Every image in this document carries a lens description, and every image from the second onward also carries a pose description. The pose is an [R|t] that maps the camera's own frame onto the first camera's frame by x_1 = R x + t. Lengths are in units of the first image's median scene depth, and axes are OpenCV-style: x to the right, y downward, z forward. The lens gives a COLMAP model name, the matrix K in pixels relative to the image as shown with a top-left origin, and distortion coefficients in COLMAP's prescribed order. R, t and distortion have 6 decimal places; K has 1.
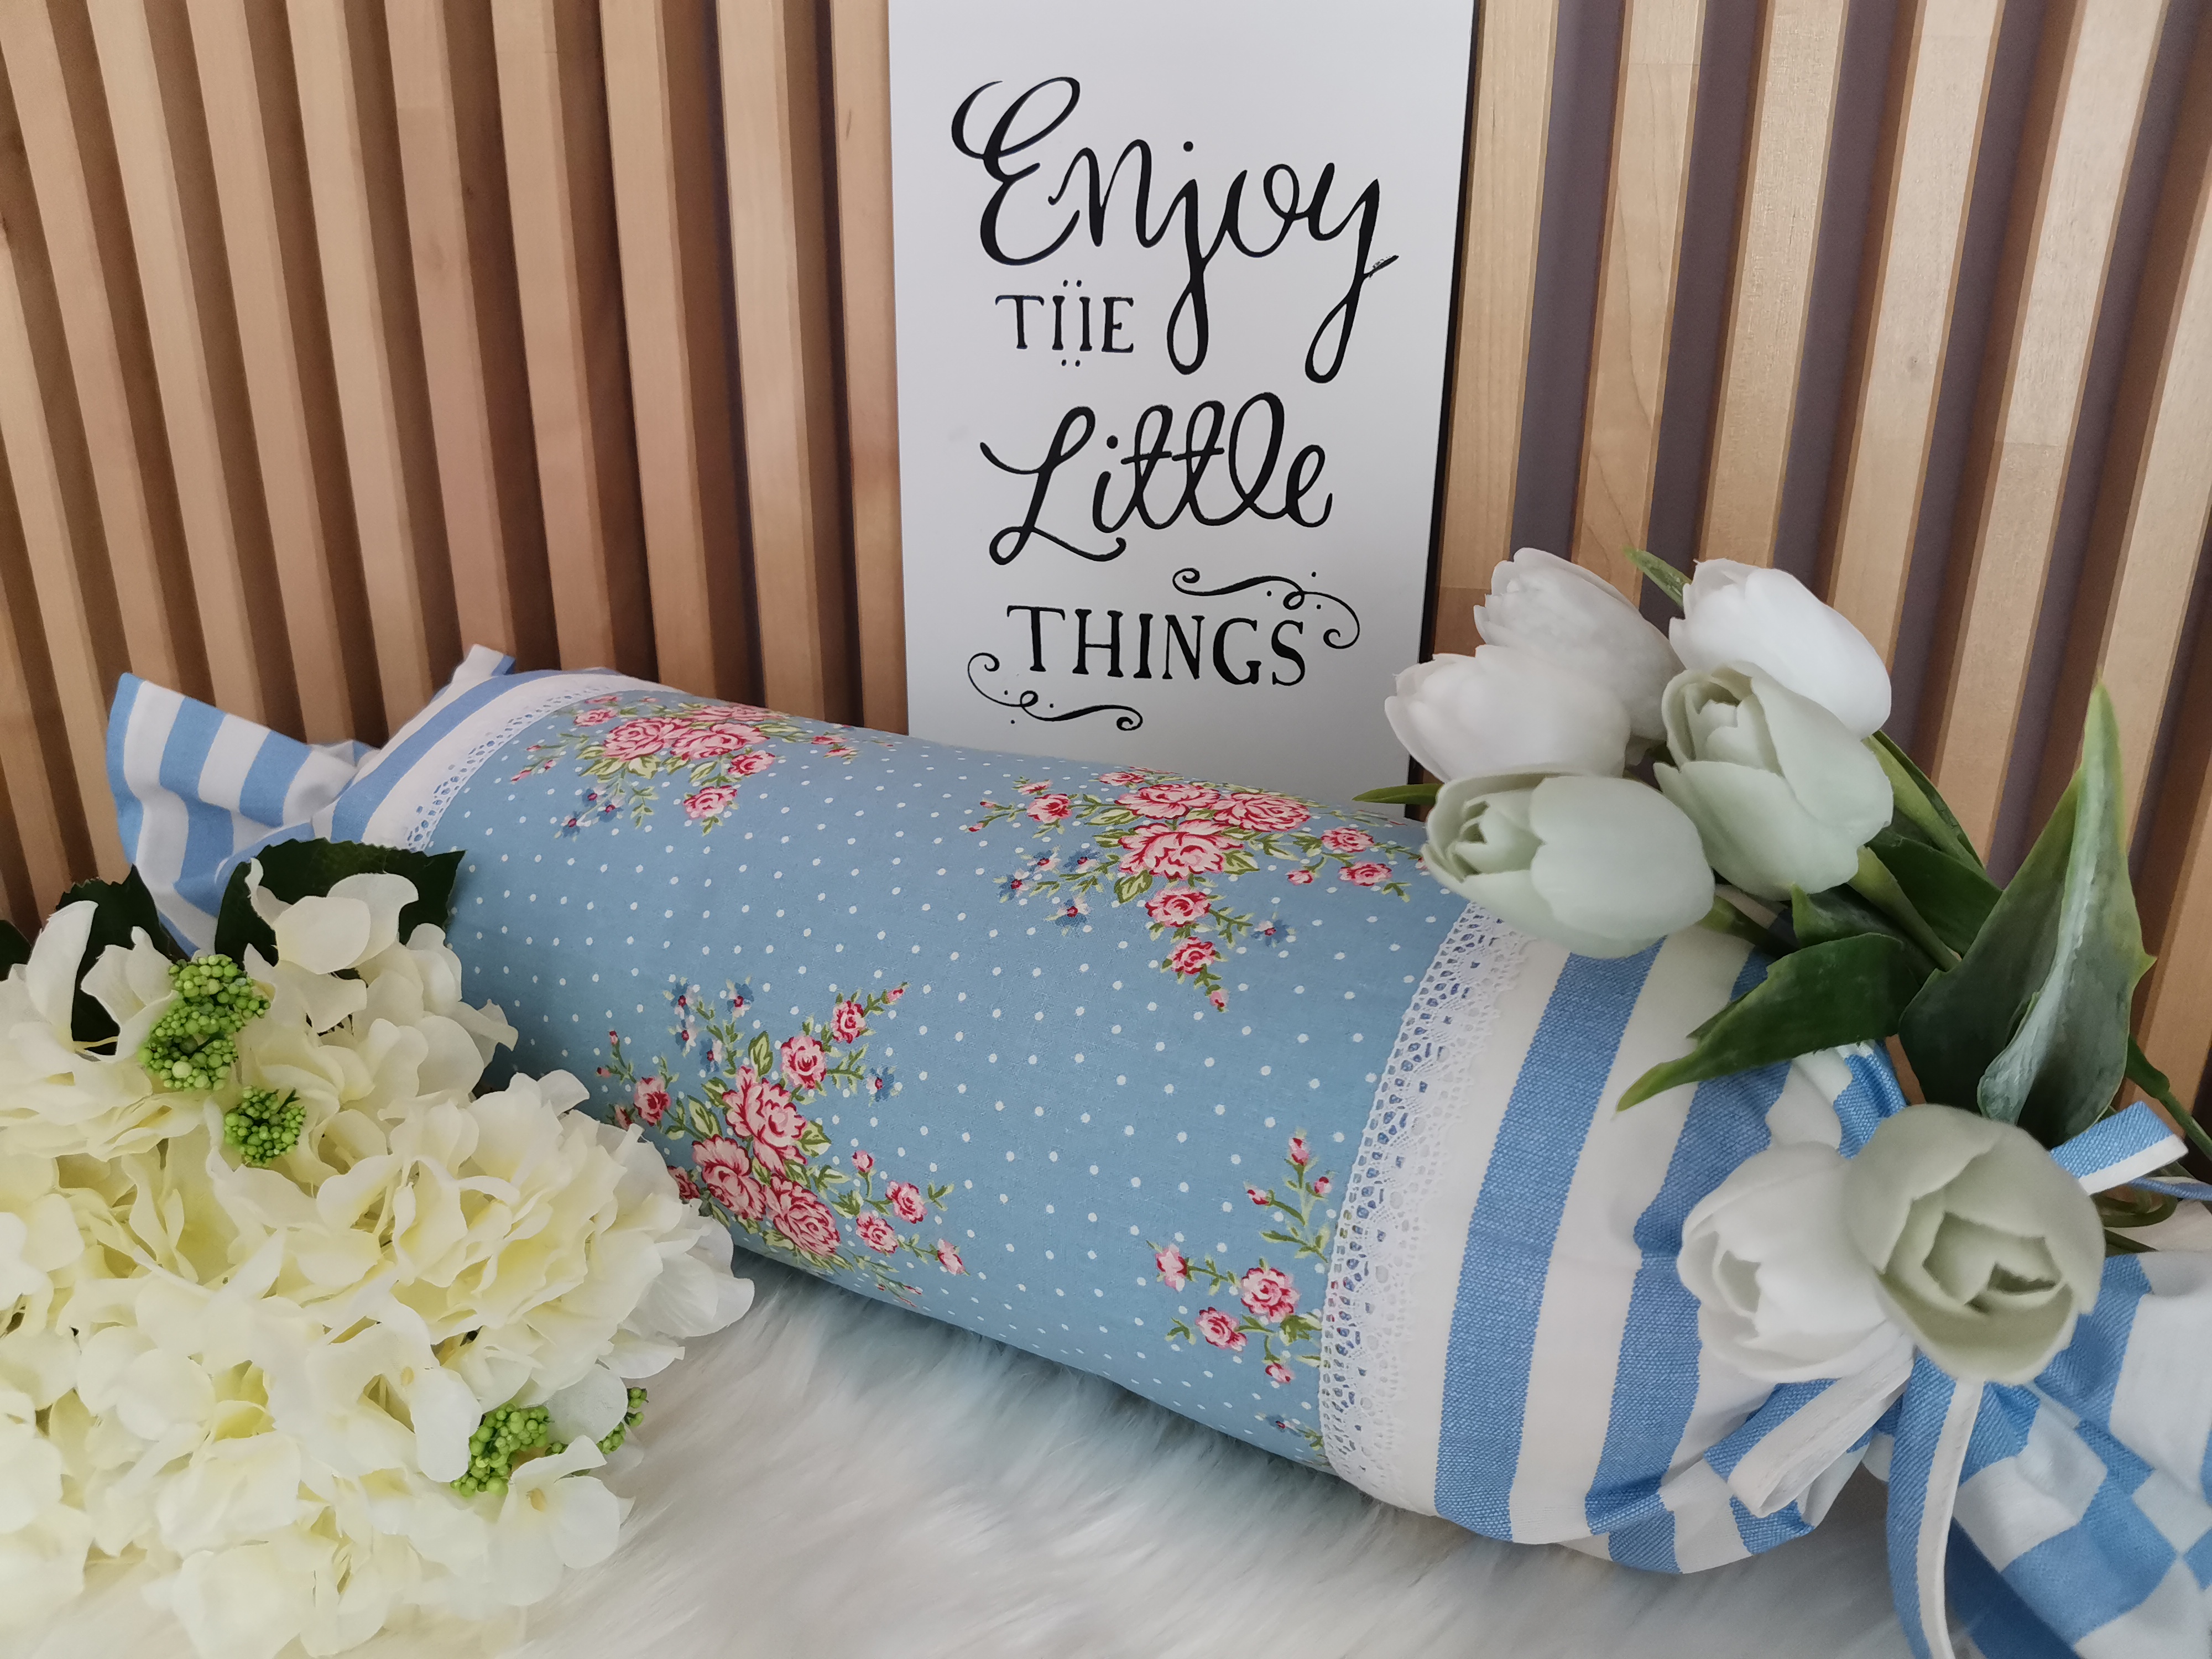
lens RADIAL K [[1659.0, 0, 1146.8], [0, 1659.0, 842.7], [0, 0, 1]] dist [-0.031286, -0.038077]
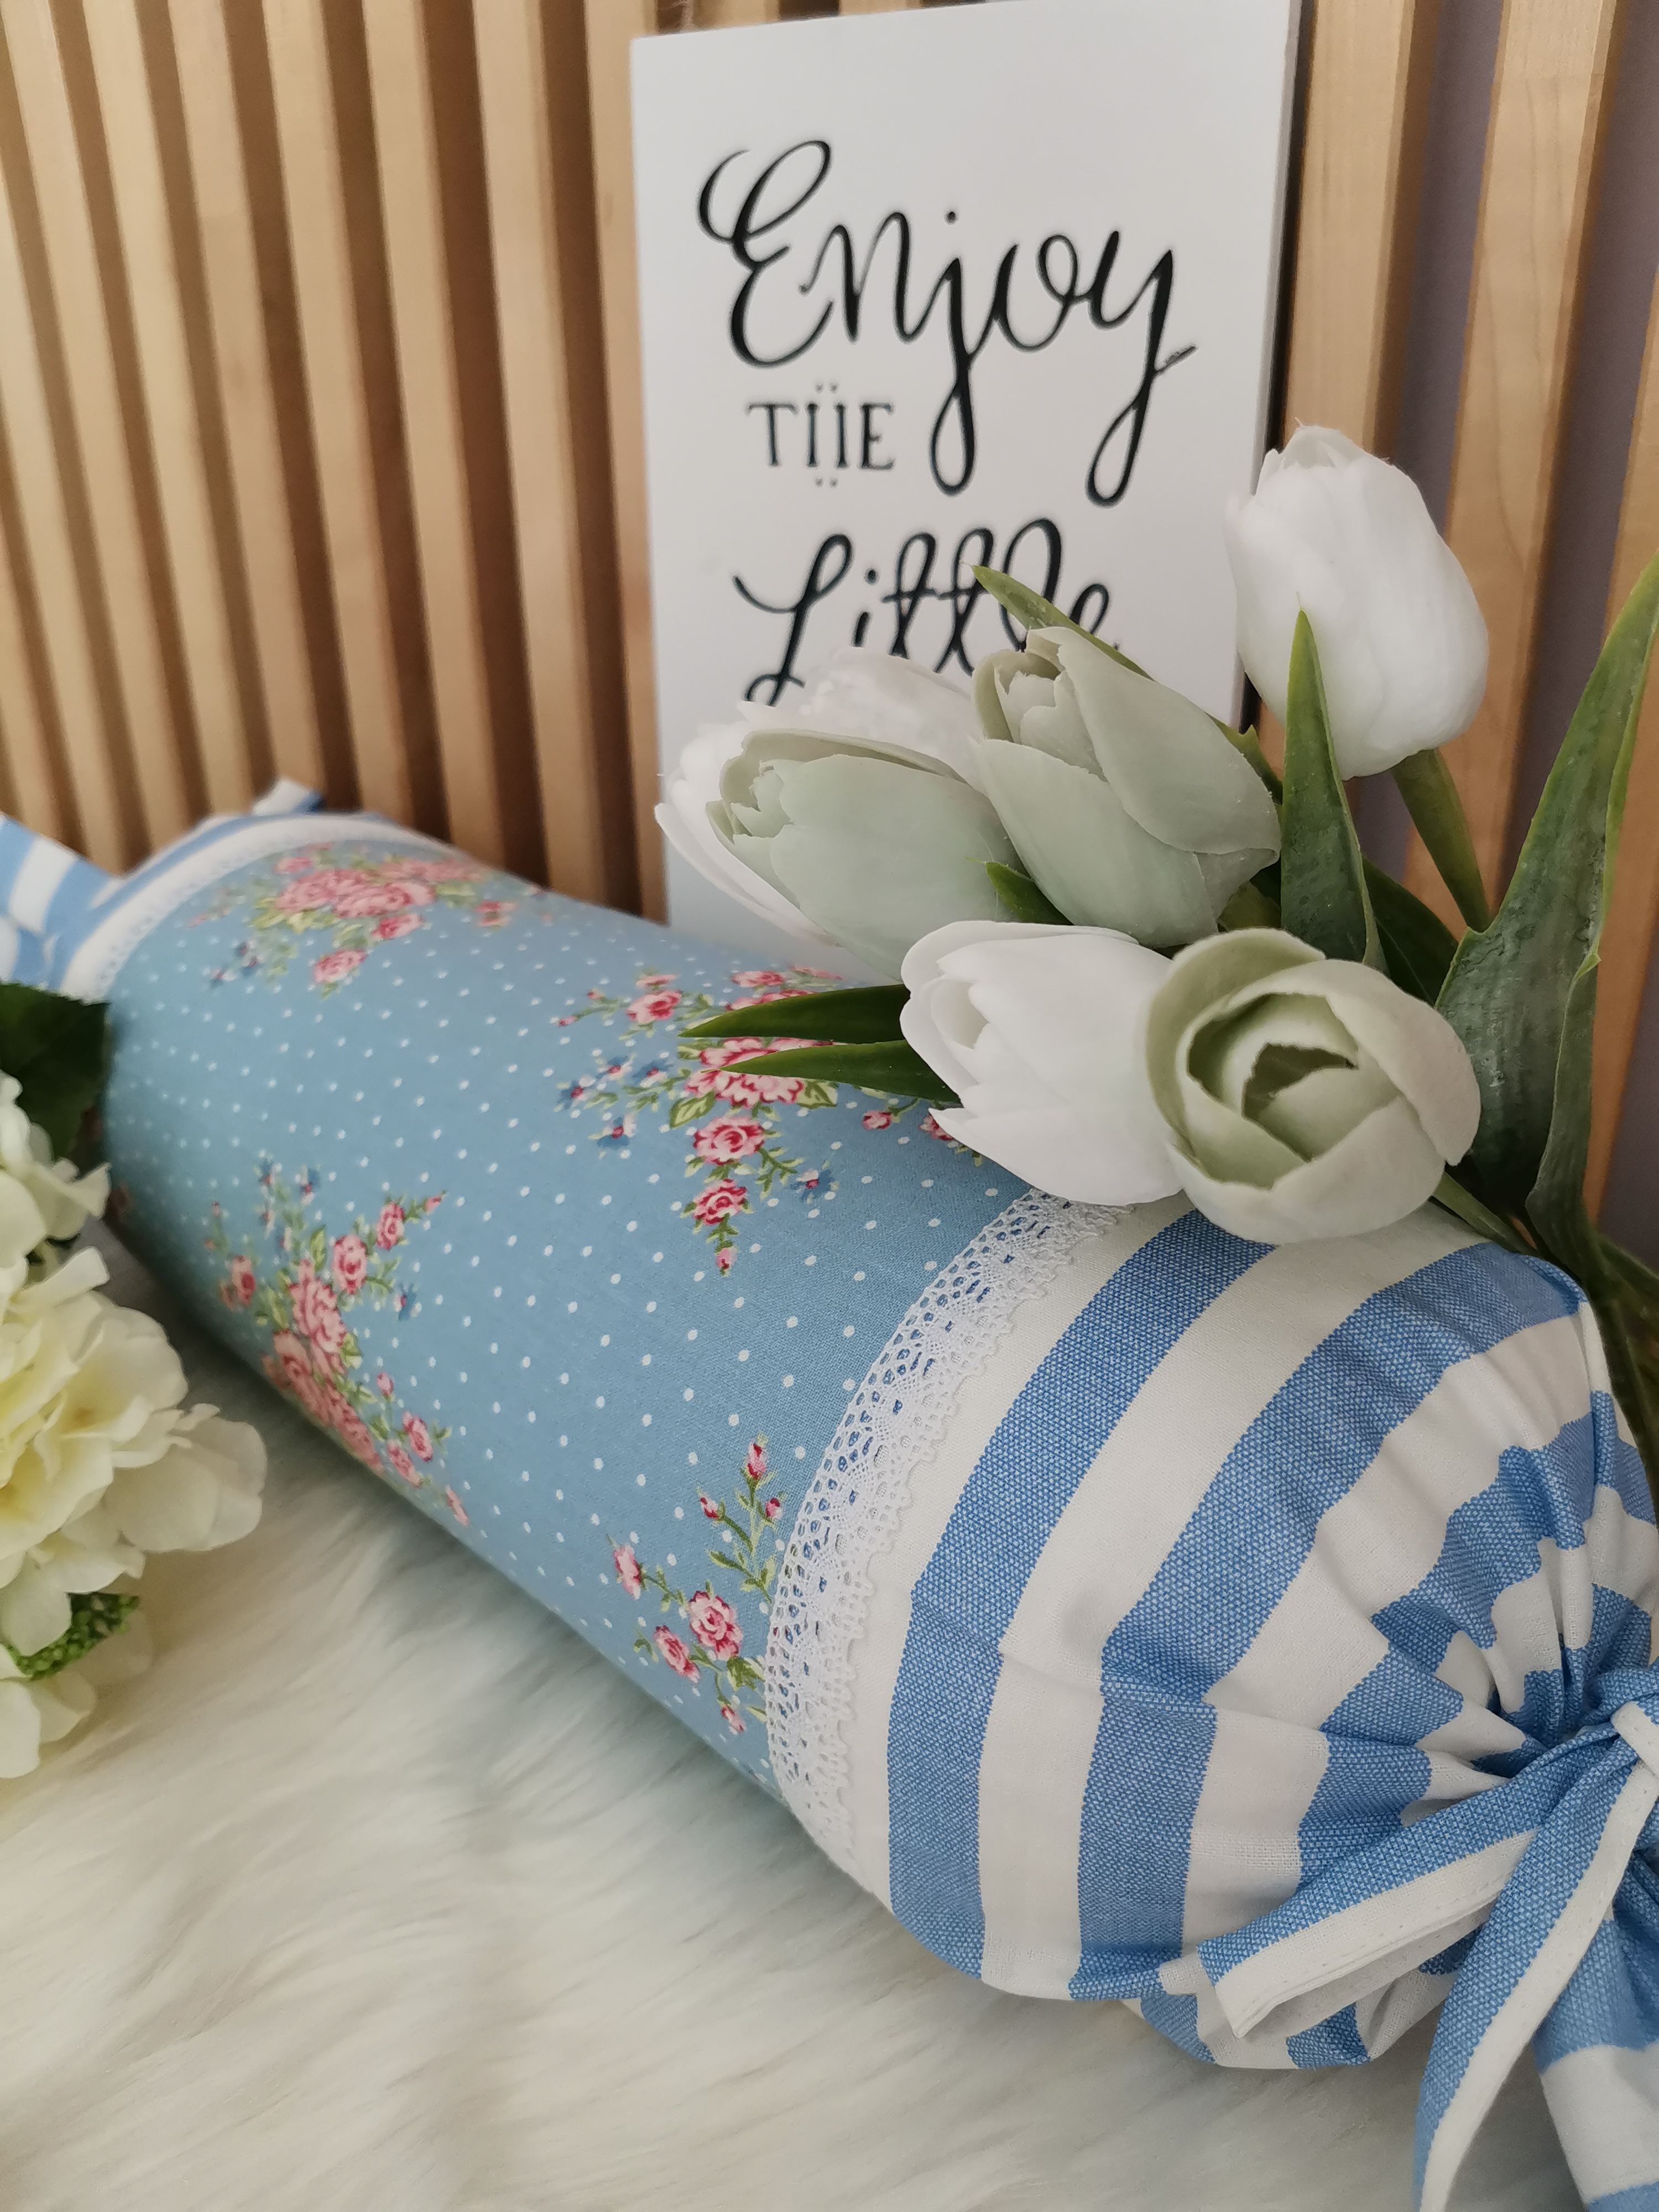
lens RADIAL K [[1764.8, 0, 790.9], [0, 1764.8, 1059.7], [0, 0, 1]] dist [-0.021598, -0.072535]
pose [[0.951442, 0.094398, -0.292995, 0.243328], [-0.084678, 0.995359, 0.045715, -0.035546], [0.295951, -0.018685, 0.955020, 0.131653]]
